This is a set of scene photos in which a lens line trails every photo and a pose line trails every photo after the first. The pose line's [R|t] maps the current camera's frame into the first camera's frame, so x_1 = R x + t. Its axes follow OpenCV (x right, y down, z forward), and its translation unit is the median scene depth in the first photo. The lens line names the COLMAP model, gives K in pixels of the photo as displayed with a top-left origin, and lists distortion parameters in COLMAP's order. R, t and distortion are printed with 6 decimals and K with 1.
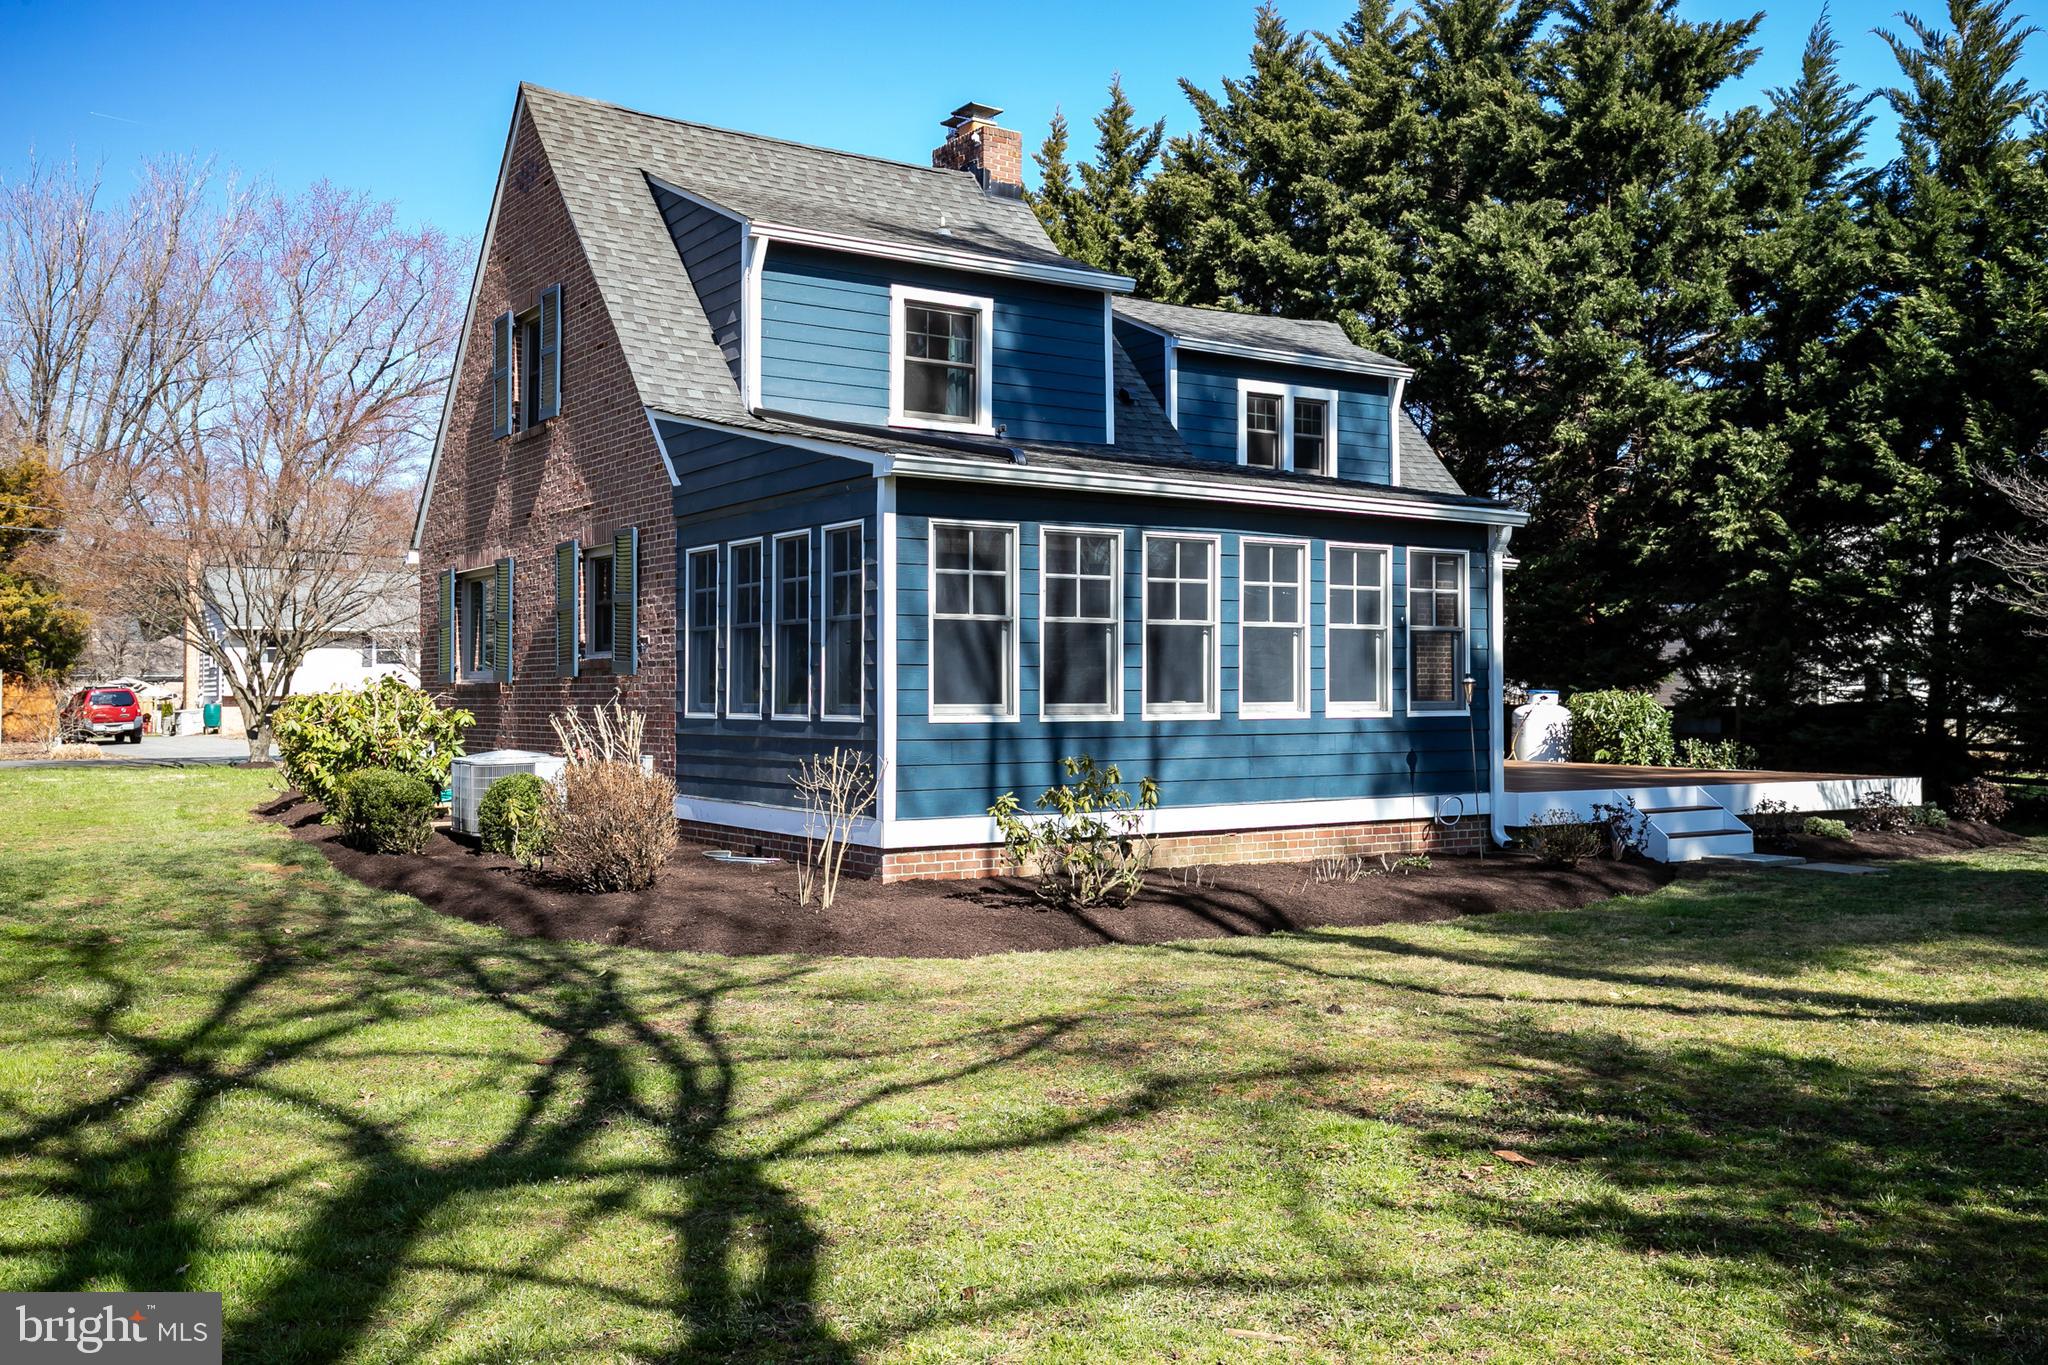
lens RADIAL K [[1816.5, 0, 1024.0], [0, 1816.5, 682.5], [0, 0, 1]] dist [0.025722, -0.021342]
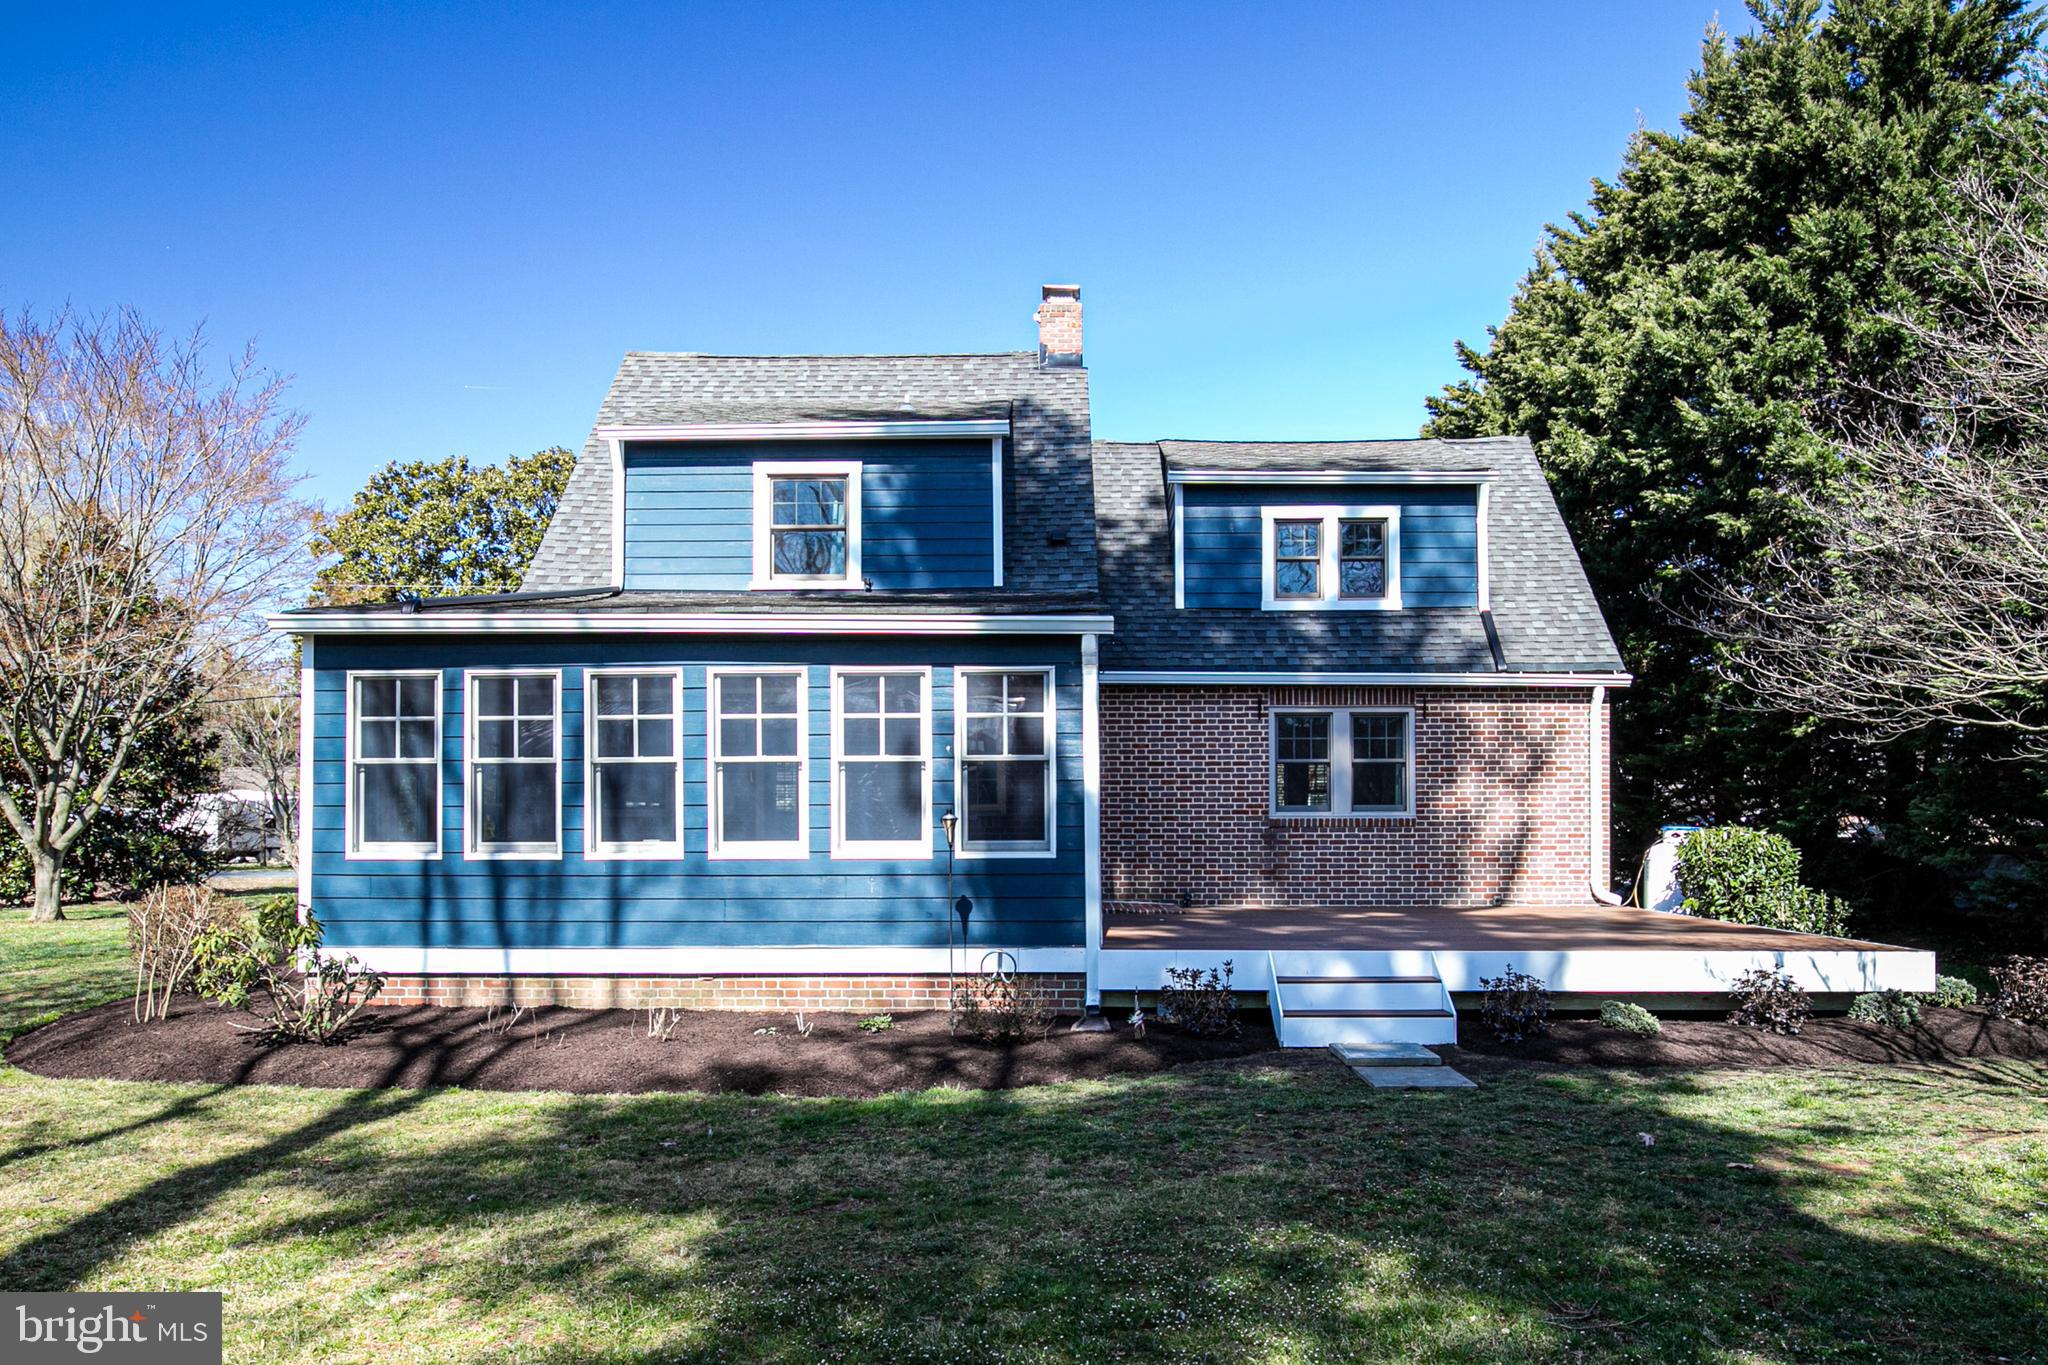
lens RADIAL K [[1347.4, 0, 1031.2], [0, 1347.4, 810.9], [0, 0, 1]] dist [-0.014703, -0.001759]
pose [[0.821044, -0.005445, -0.570839, 0.637877], [0.005089, 0.999985, -0.002218, -0.002575], [0.570842, -0.001084, 0.821059, 0.495768]]
